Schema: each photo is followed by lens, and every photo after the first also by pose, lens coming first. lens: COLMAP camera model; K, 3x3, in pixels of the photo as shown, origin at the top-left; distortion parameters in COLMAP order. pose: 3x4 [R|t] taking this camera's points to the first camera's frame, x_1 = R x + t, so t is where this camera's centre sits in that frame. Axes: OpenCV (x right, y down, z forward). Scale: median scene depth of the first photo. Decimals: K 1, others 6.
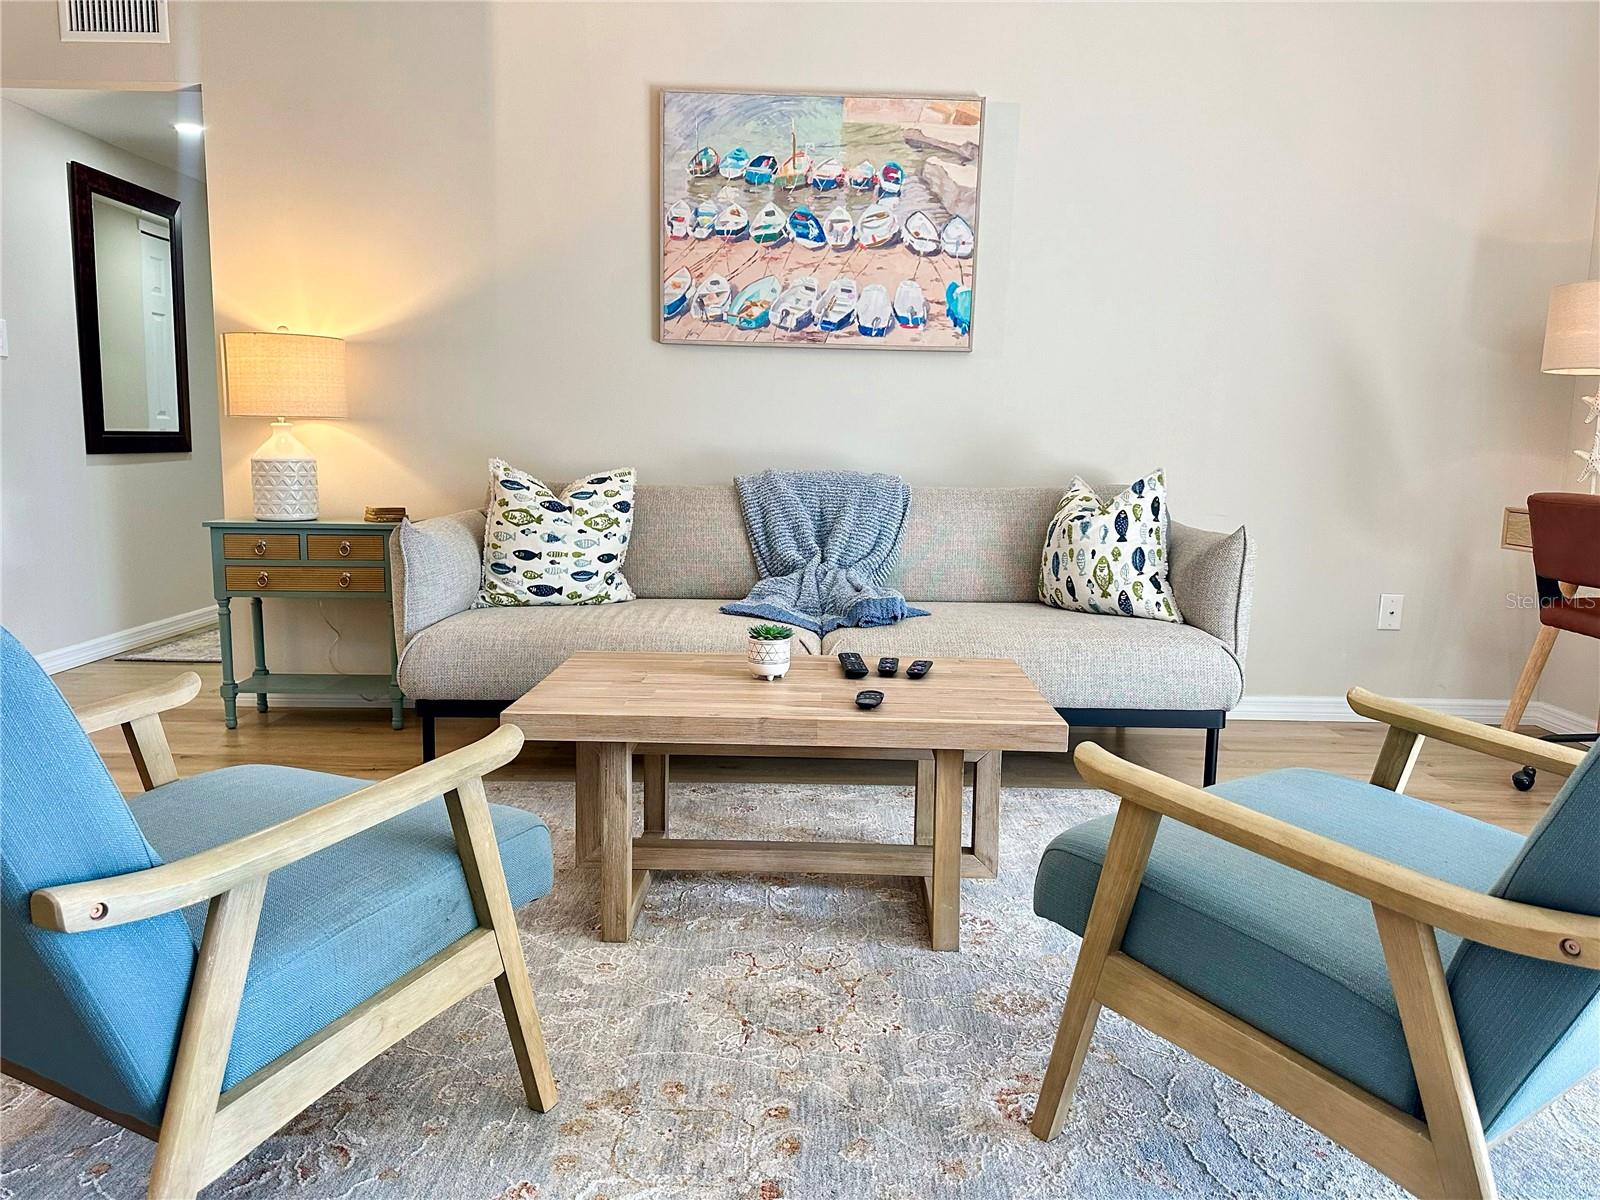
lens RADIAL K [[1122.7, 0, 833.9], [0, 1122.7, 619.3], [0, 0, 1]] dist [0.066454, -0.081920]
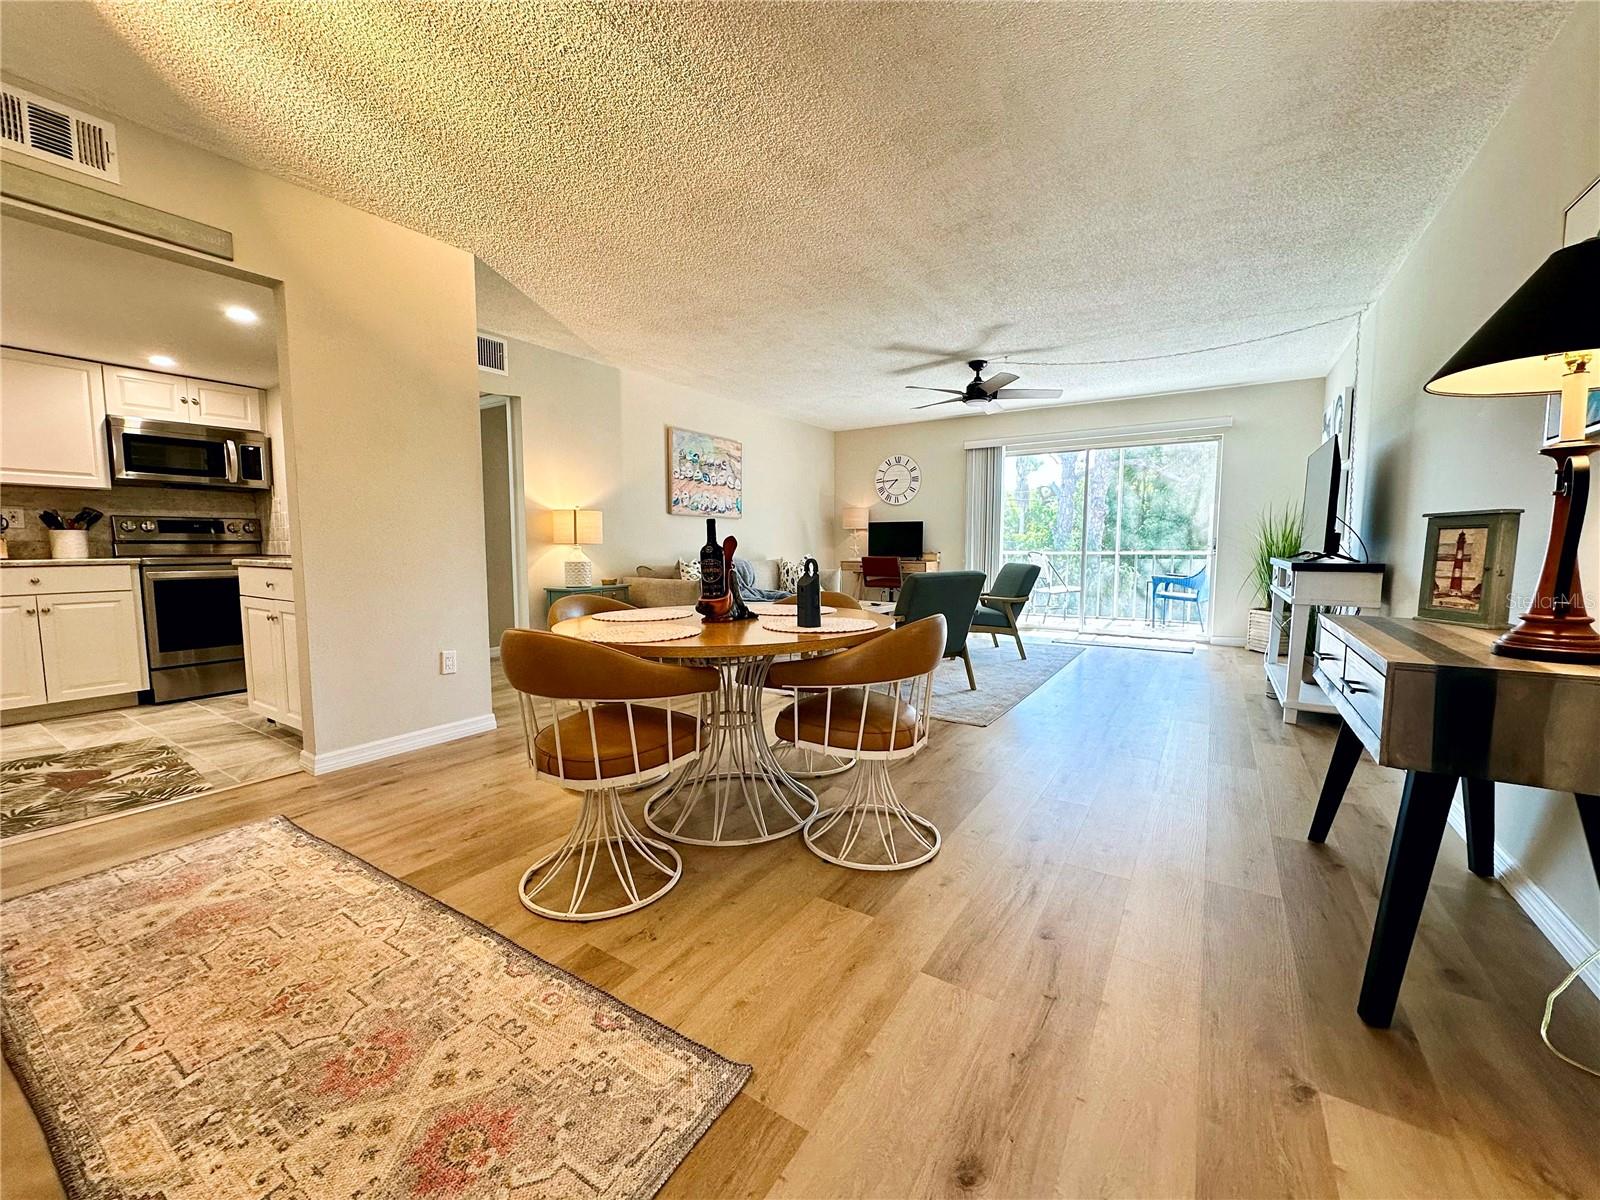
lens RADIAL K [[635.8, 0, 807.9], [0, 635.8, 598.0], [0, 0, 1]] dist [-0.003790, -0.000298]
pose [[0.534340, -0.089618, 0.840505, -1.346210], [0.141981, 0.989752, 0.015268, -0.016302], [-0.833260, 0.111178, 0.541588, -0.110144]]
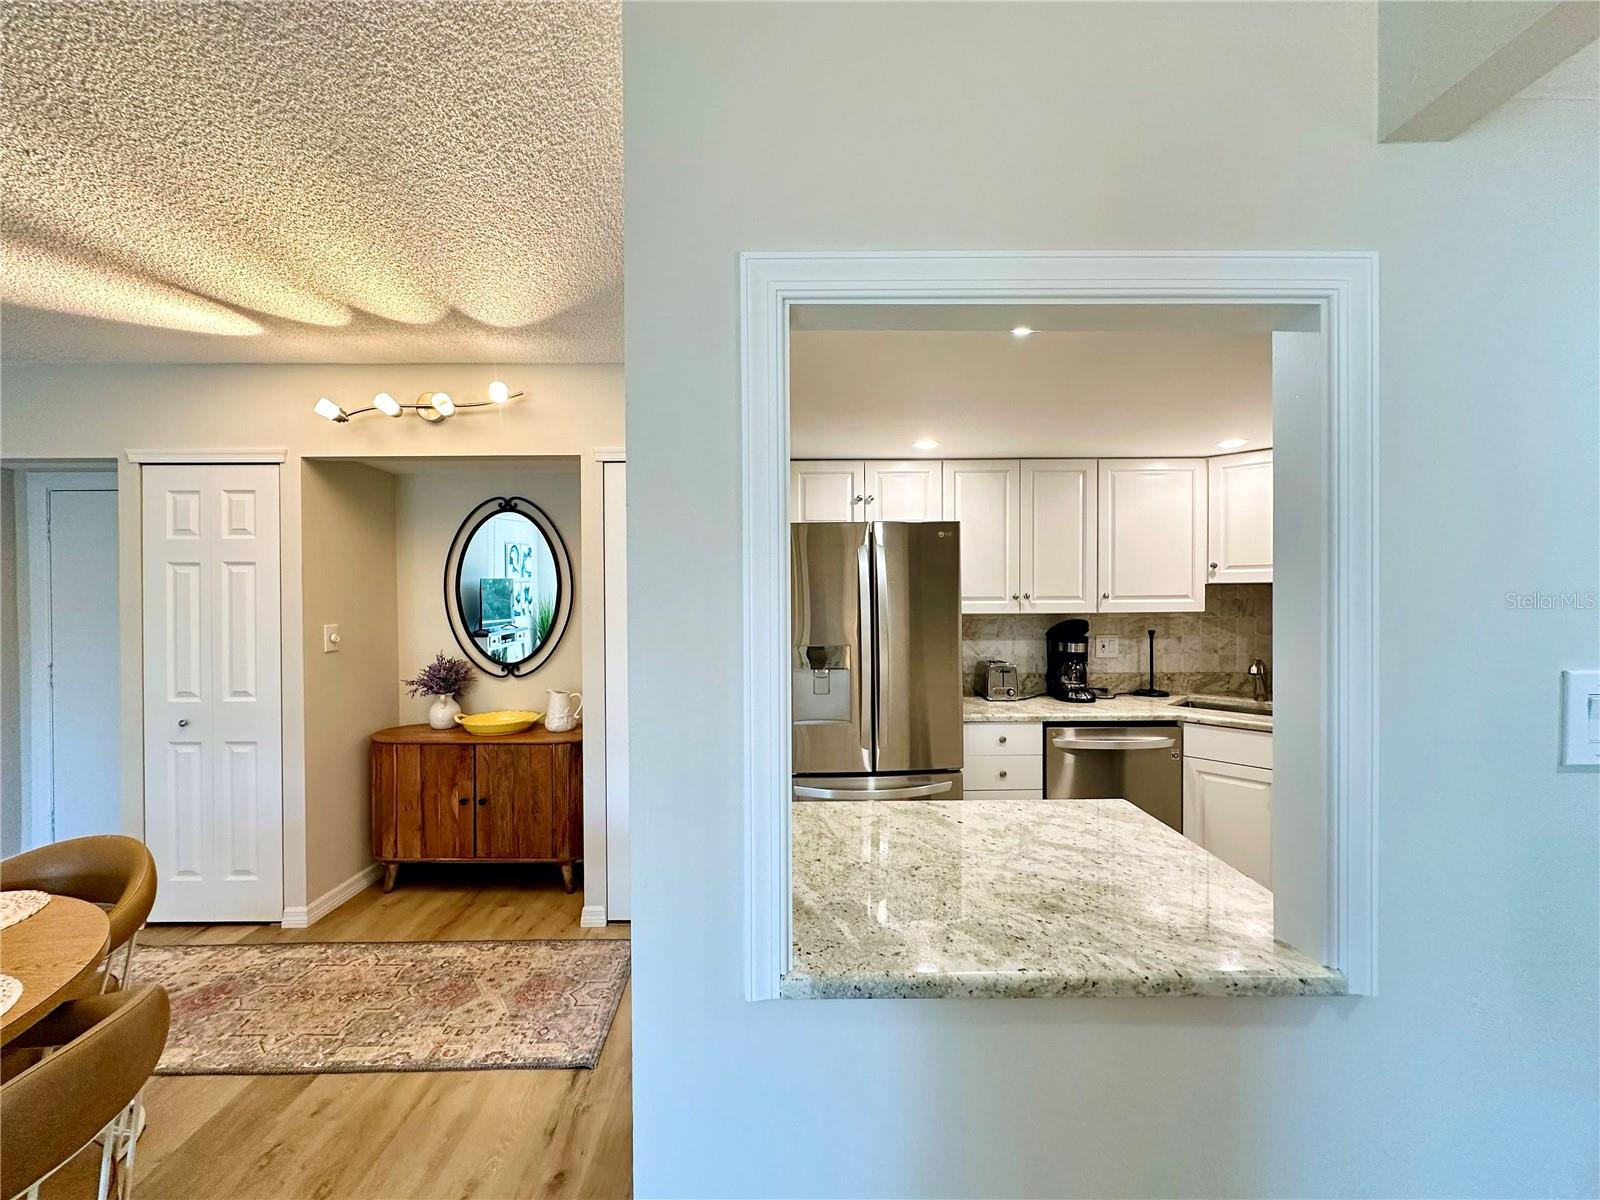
lens RADIAL K [[635.8, 0, 801.1], [0, 635.8, 599.1], [0, 0, 1]] dist [-0.003790, -0.000298]
pose [[0.012982, -0.011690, -0.999847, -0.575358], [-0.148859, 0.988766, -0.013493, -0.271951], [0.988773, 0.149012, 0.011096, 0.806187]]
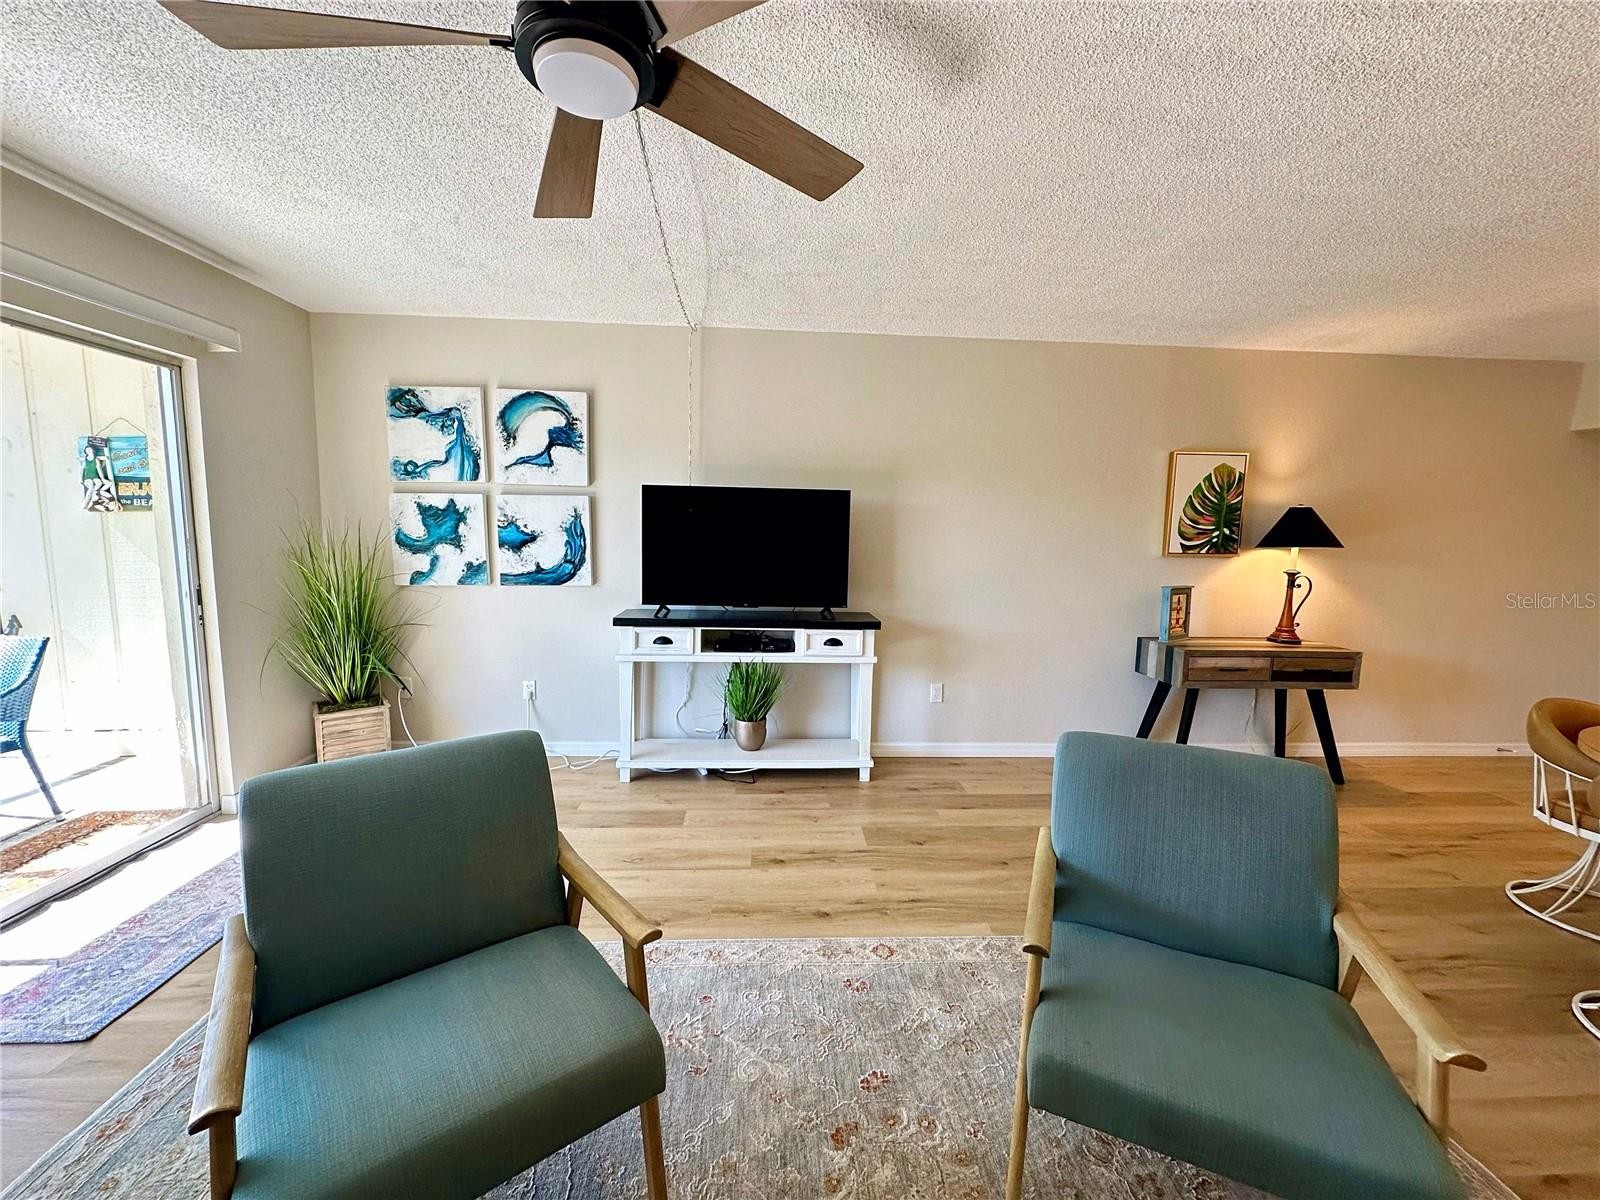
lens RADIAL K [[635.8, 0, 803.6], [0, 635.8, 601.1], [0, 0, 1]] dist [-0.003790, -0.000298]
pose [[-0.996807, -0.027480, -0.074971, 0.031925], [-0.046956, 0.961147, 0.272015, -0.229063], [0.064583, 0.274667, -0.959368, 0.668244]]
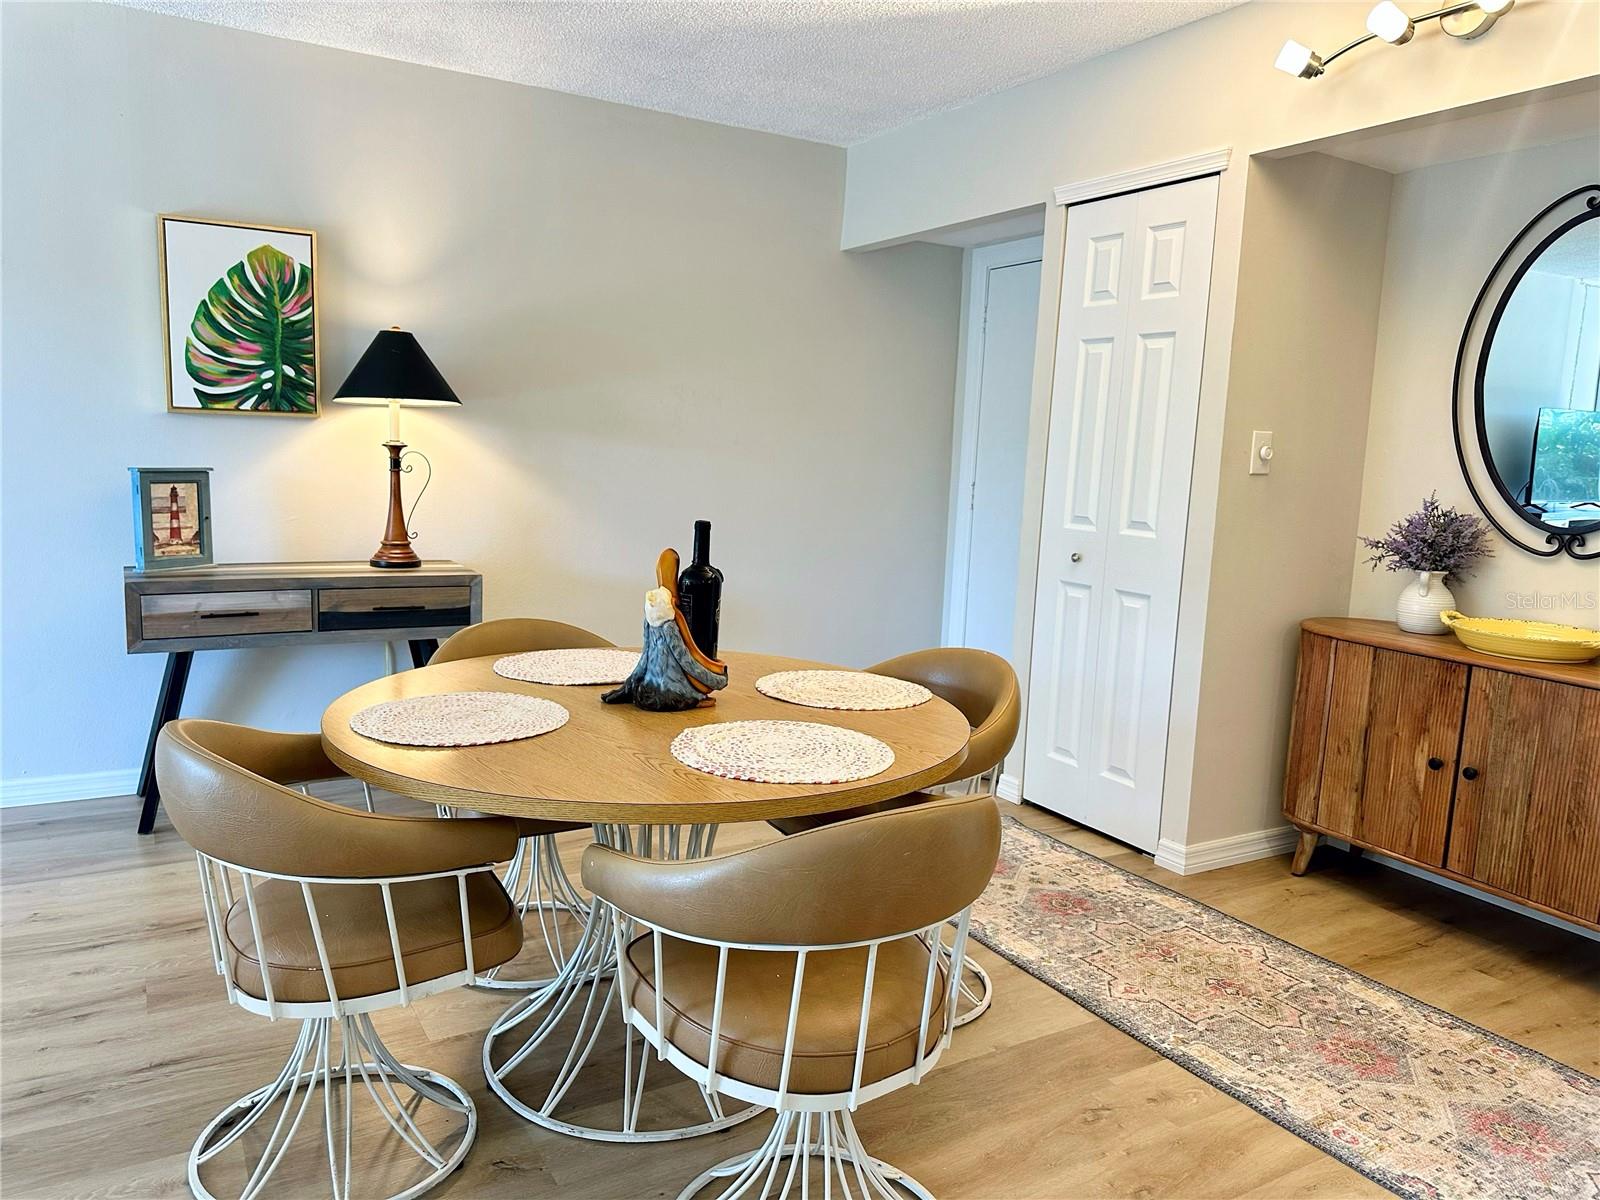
lens RADIAL K [[1122.7, 0, 793.0], [0, 1122.7, 605.6], [0, 0, 1]] dist [0.066454, -0.081920]
pose [[-0.858669, 0.023663, -0.511984, -0.601762], [-0.131770, 0.955163, 0.265142, -0.219537], [0.495302, 0.295133, -0.817051, 0.823879]]
